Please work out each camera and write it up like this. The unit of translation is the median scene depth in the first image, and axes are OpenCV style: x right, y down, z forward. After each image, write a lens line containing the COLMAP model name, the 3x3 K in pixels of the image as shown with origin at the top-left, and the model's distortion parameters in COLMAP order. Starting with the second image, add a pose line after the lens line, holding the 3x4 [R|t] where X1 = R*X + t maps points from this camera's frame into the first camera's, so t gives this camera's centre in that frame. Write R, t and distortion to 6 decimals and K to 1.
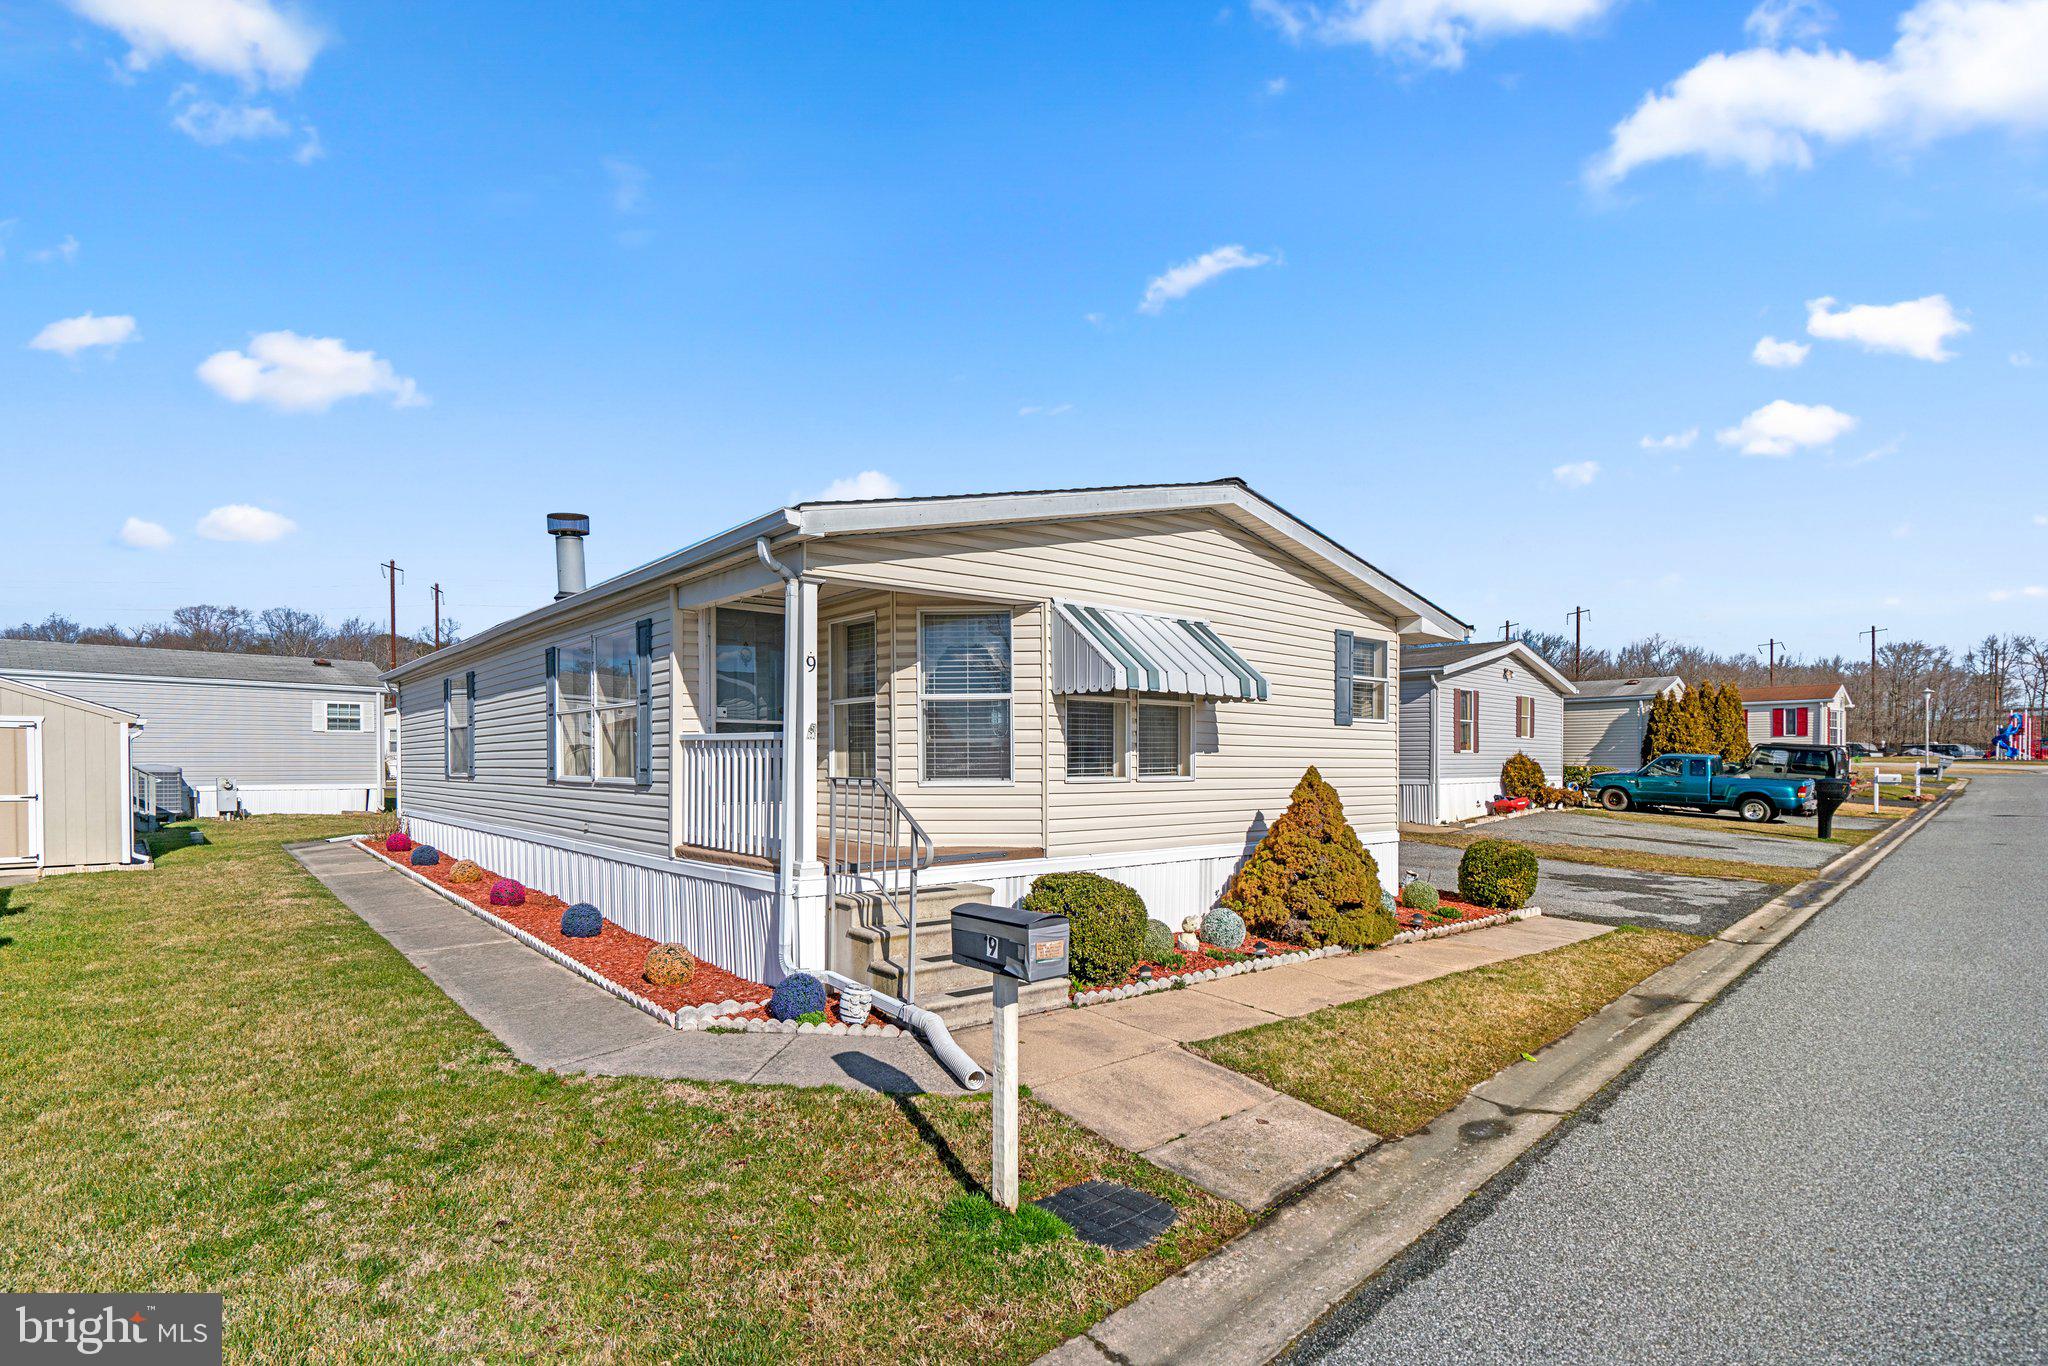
lens RADIAL K [[1032.2, 0, 1012.6], [0, 1032.2, 779.4], [0, 0, 1]] dist [-0.002504, 0.000359]
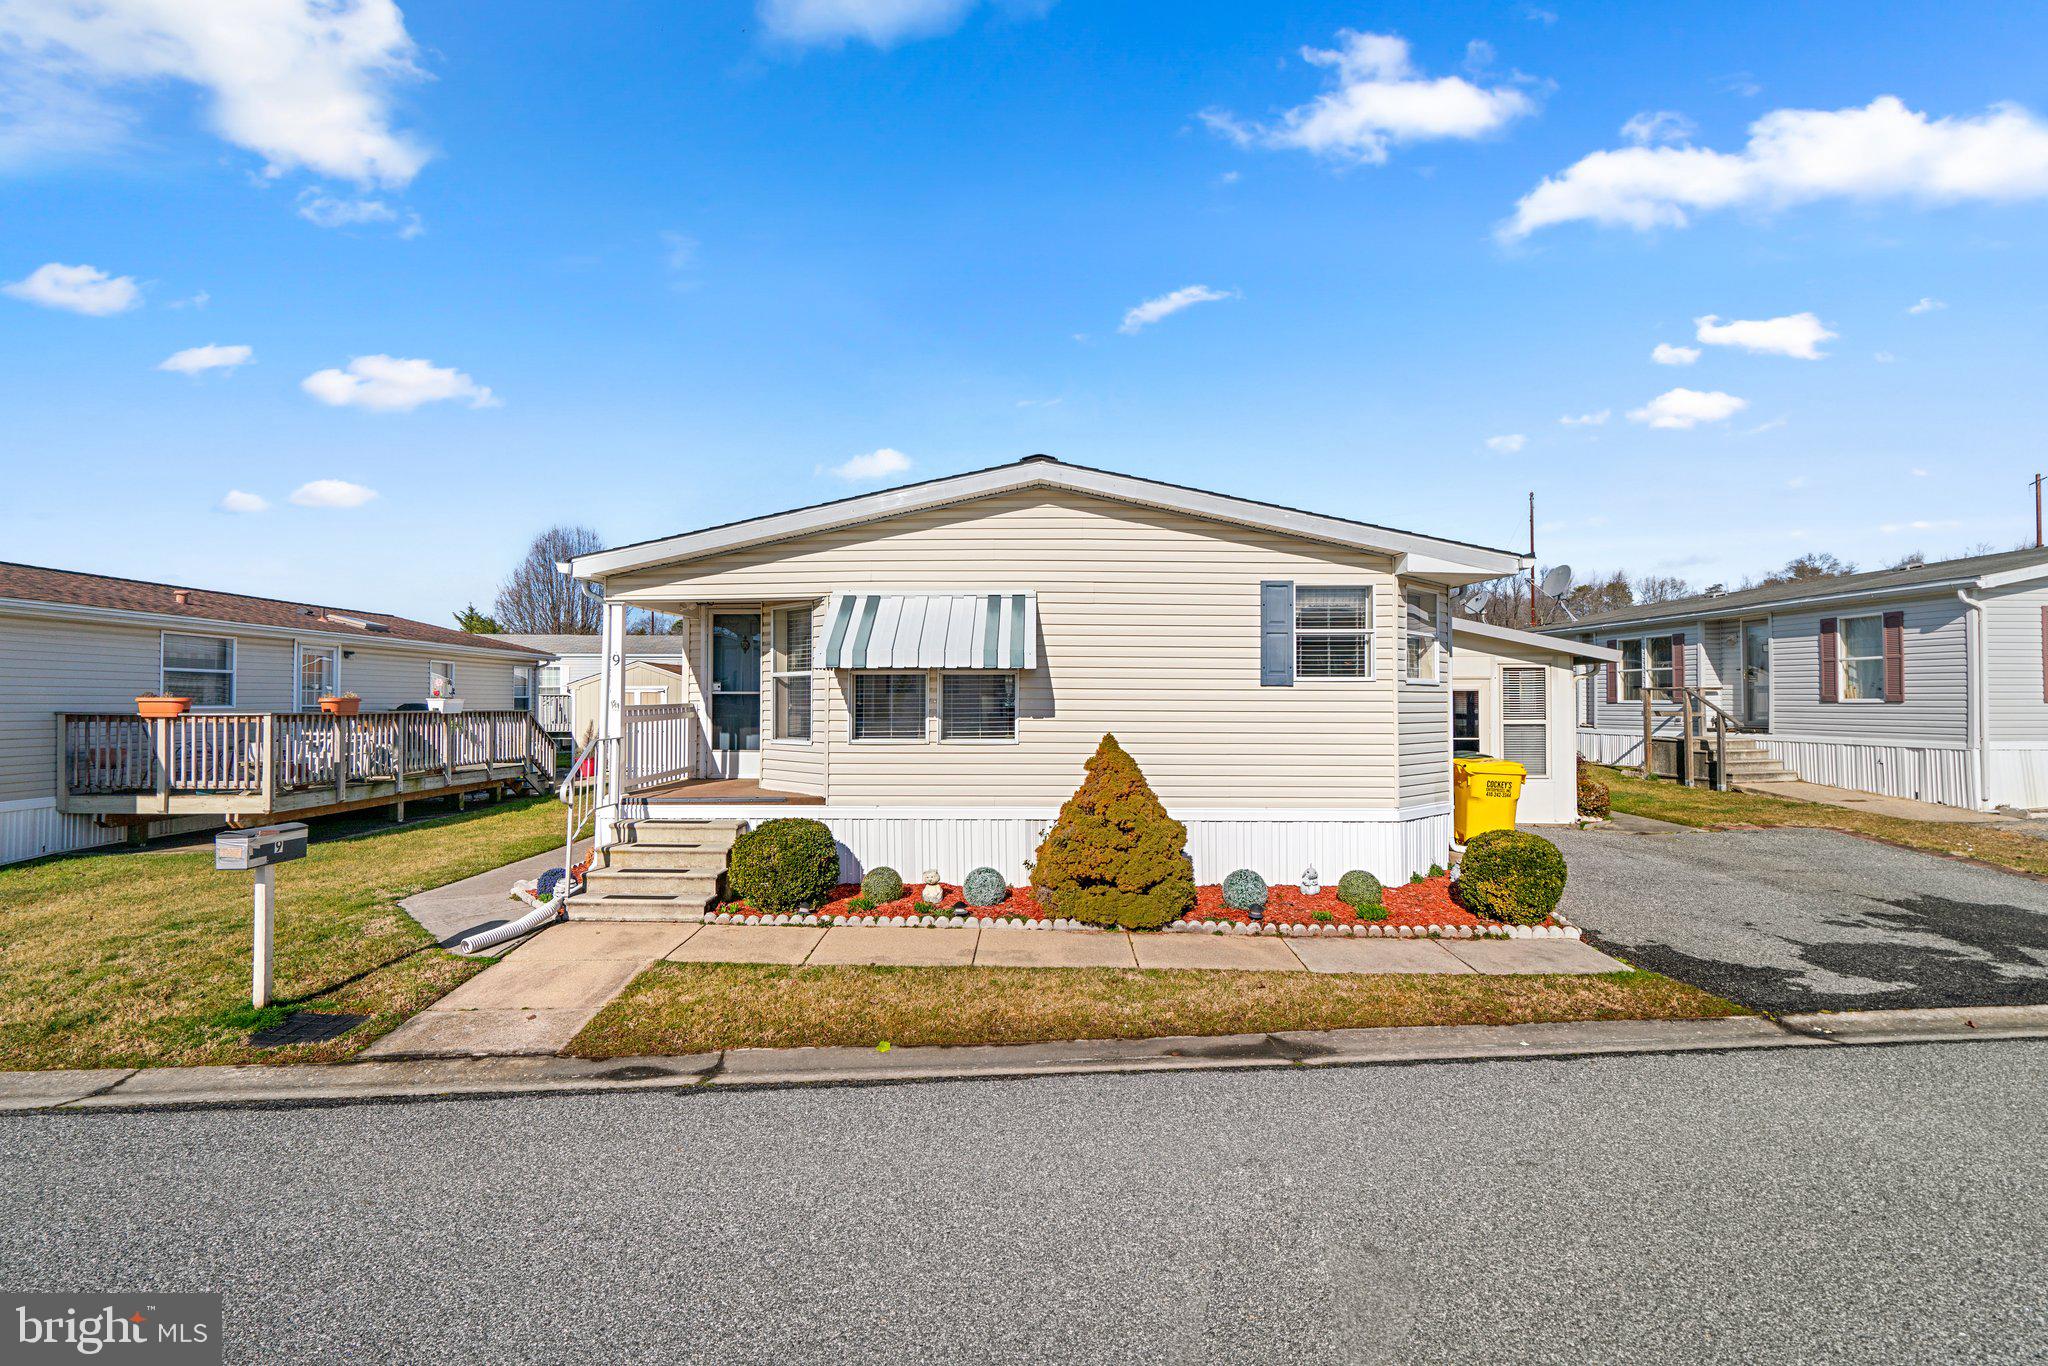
lens RADIAL K [[932.2, 0, 1024.0], [0, 932.2, 683.0], [0, 0, 1]] dist [-0.012484, 0.008361]
pose [[0.743306, -0.012907, -0.668827, 0.937977], [-0.010334, 0.999473, -0.030773, -0.037008], [0.668872, 0.029786, 0.742781, 0.336692]]
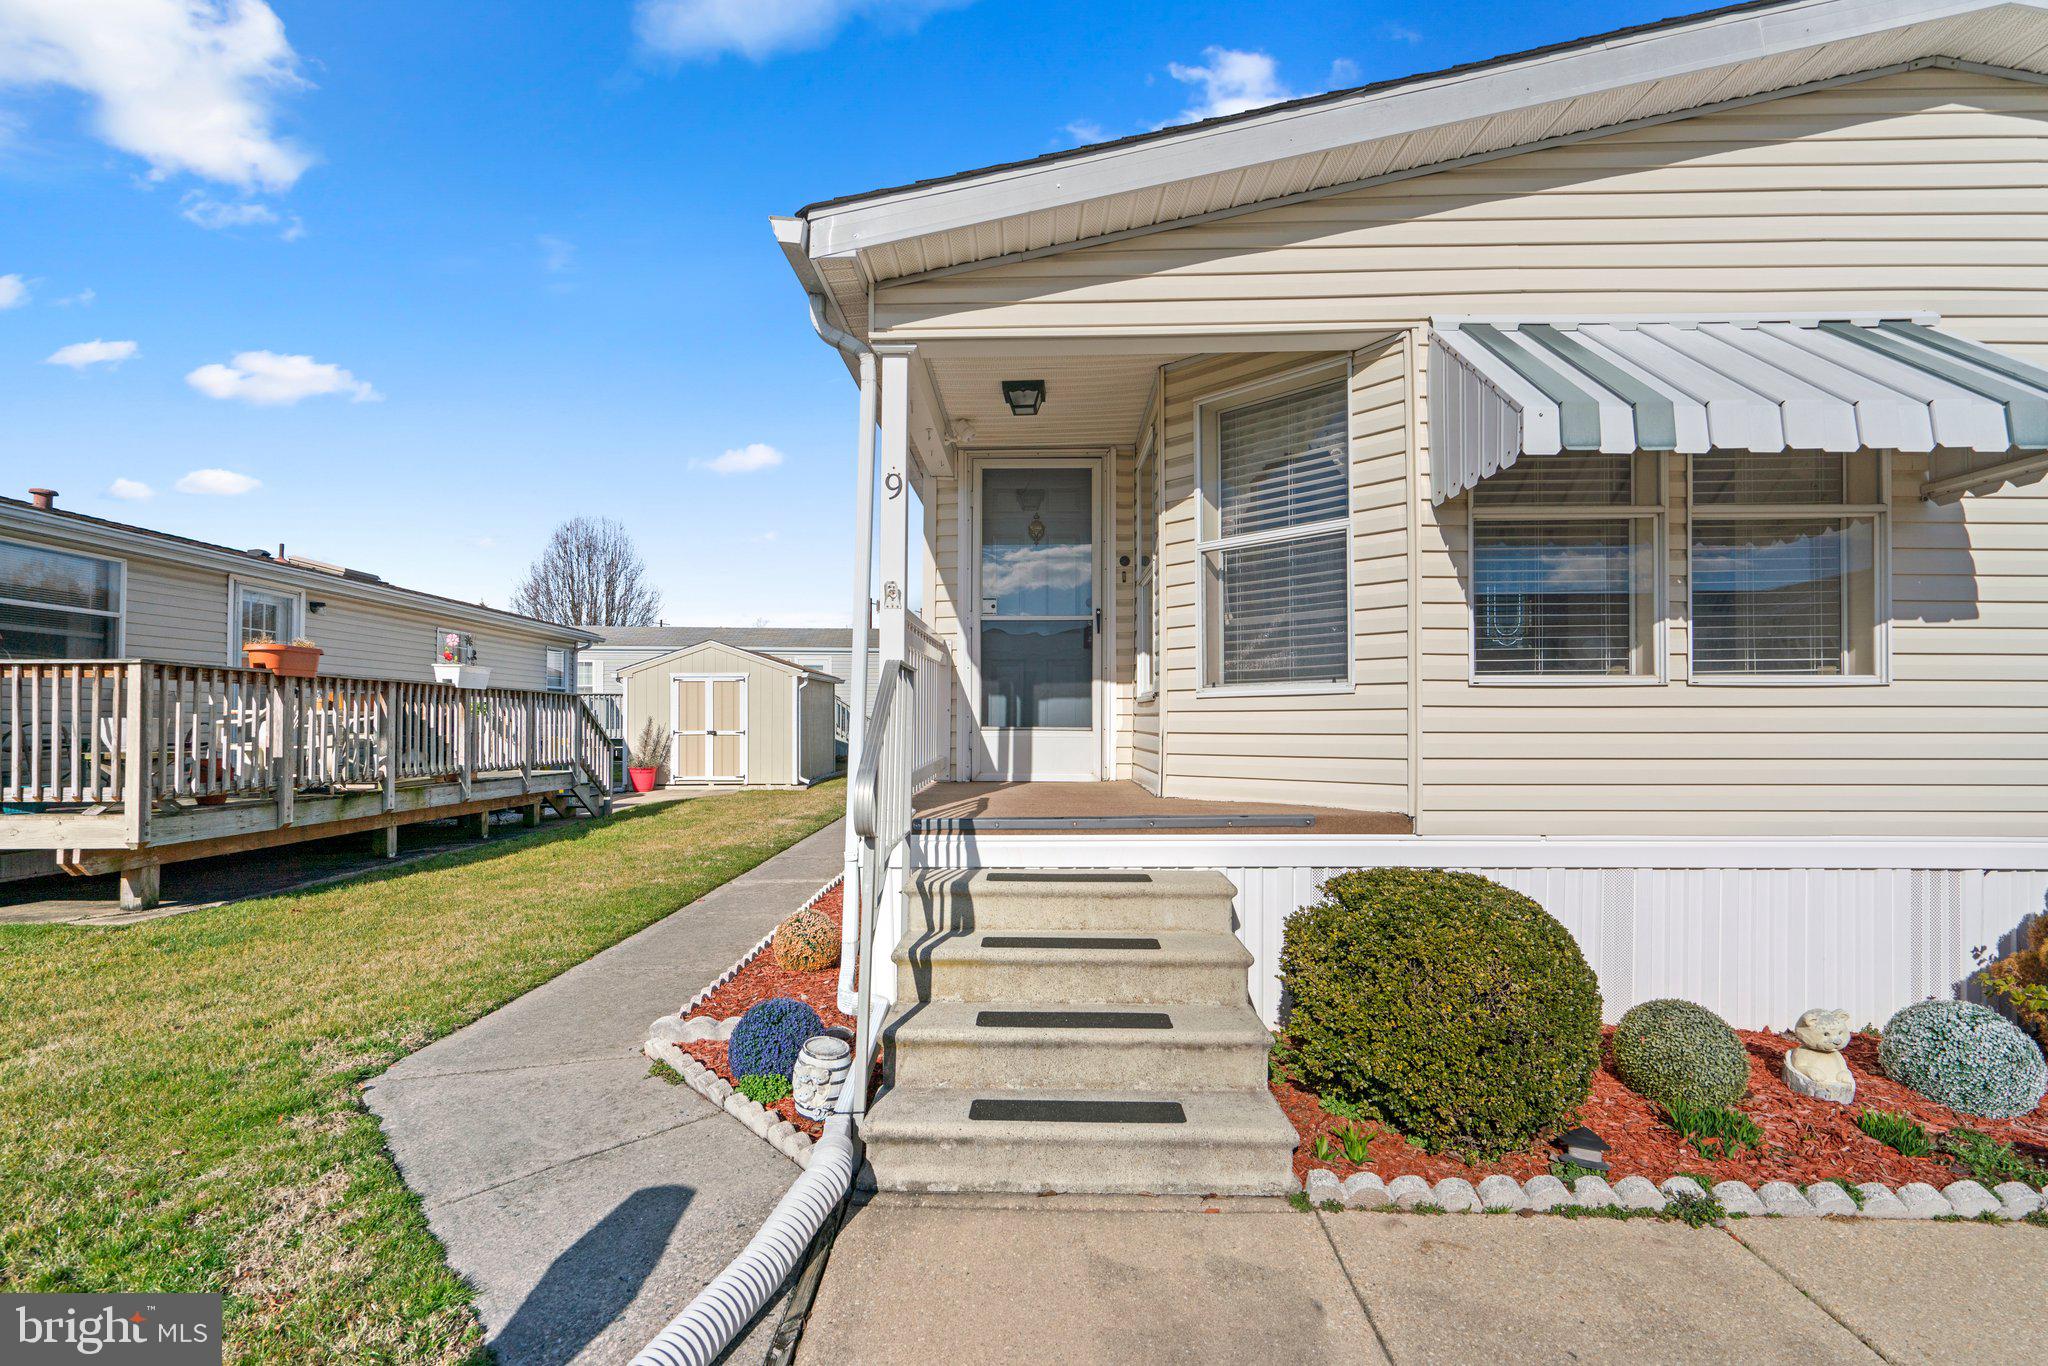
lens RADIAL K [[911.7, 0, 1013.0], [0, 911.7, 711.5], [0, 0, 1]] dist [-0.002934, 0.000470]
pose [[0.741825, -0.010996, -0.670504, 0.182934], [-0.009642, 0.999587, -0.027060, 0.029945], [0.670524, 0.026539, 0.741413, 0.541719]]
